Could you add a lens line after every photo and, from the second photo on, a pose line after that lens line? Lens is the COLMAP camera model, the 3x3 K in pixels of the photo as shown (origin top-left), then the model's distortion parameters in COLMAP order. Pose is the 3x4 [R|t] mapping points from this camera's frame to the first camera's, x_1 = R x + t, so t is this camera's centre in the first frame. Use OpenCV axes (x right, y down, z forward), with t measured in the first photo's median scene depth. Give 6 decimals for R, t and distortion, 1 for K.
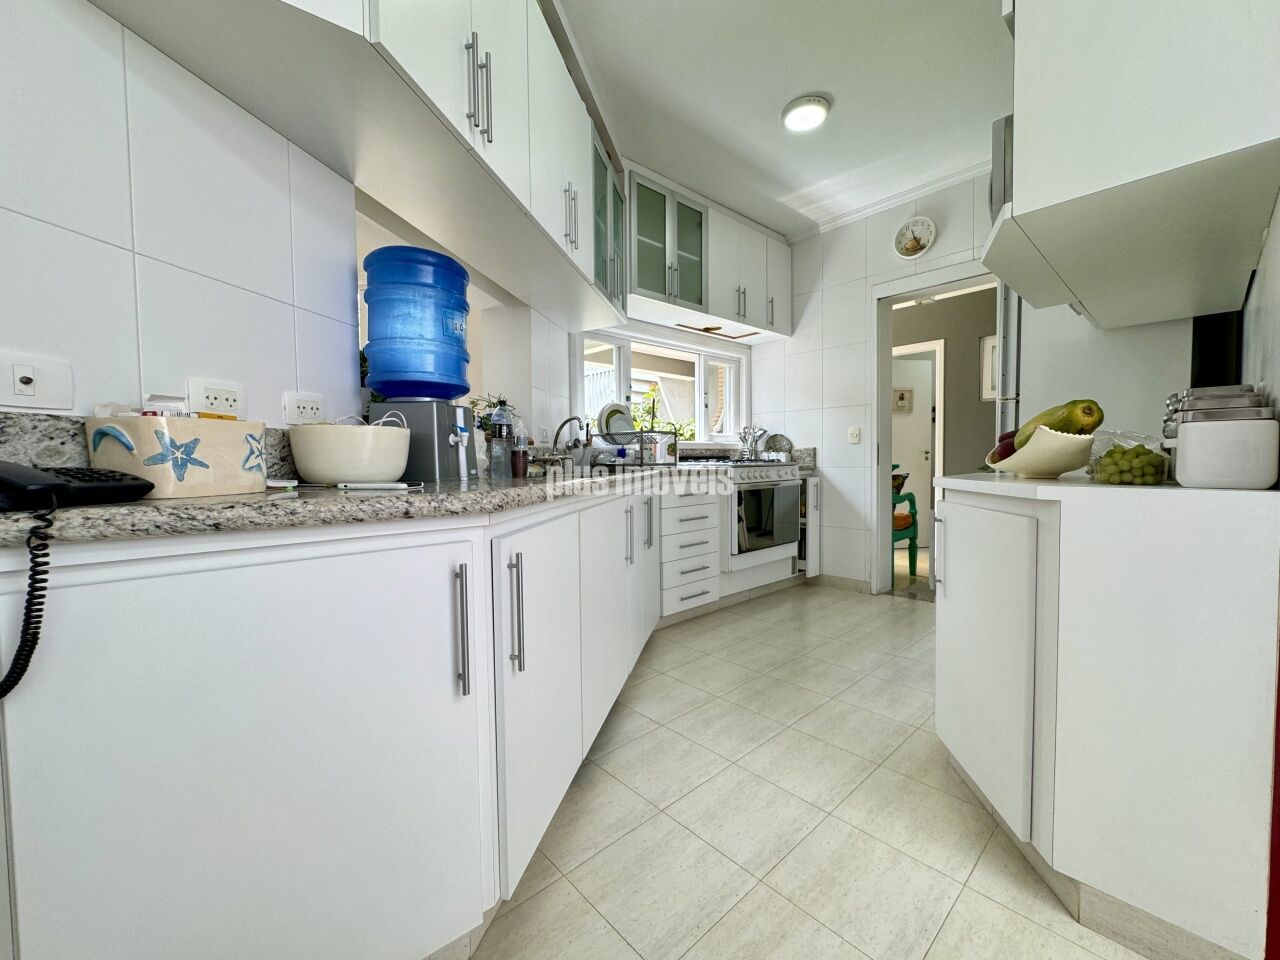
lens RADIAL K [[509.5, 0, 640.8], [0, 509.5, 479.8], [0, 0, 1]] dist [-0.003897, 0.001141]
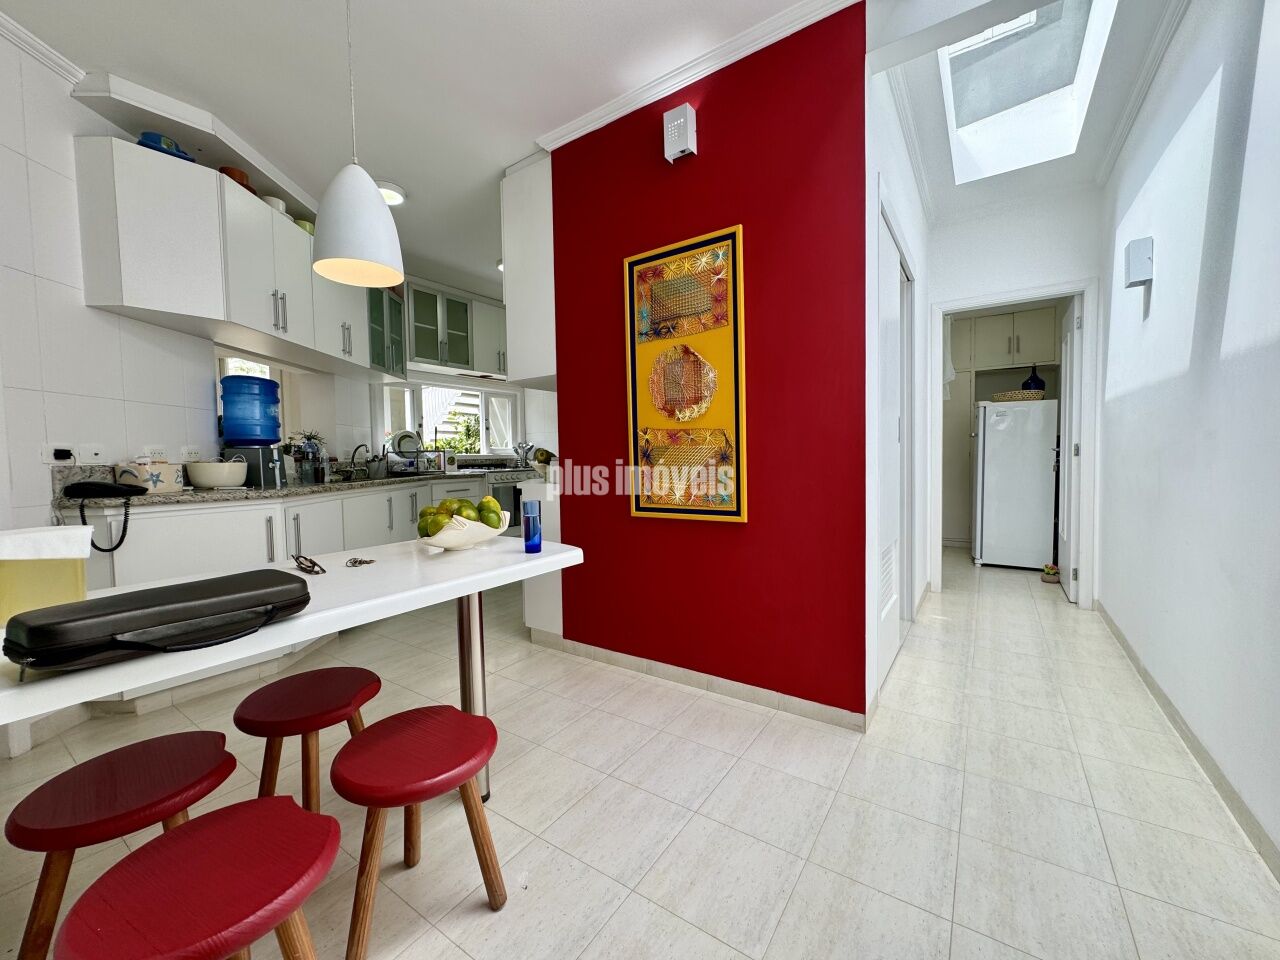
lens RADIAL K [[509.5, 0, 638.7], [0, 509.5, 480.7], [0, 0, 1]] dist [-0.003897, 0.001141]
pose [[0.973870, -0.015934, 0.226545, 0.605016], [0.014884, 0.999869, 0.006342, -0.008125], [-0.226616, -0.002804, 0.973980, -1.328118]]
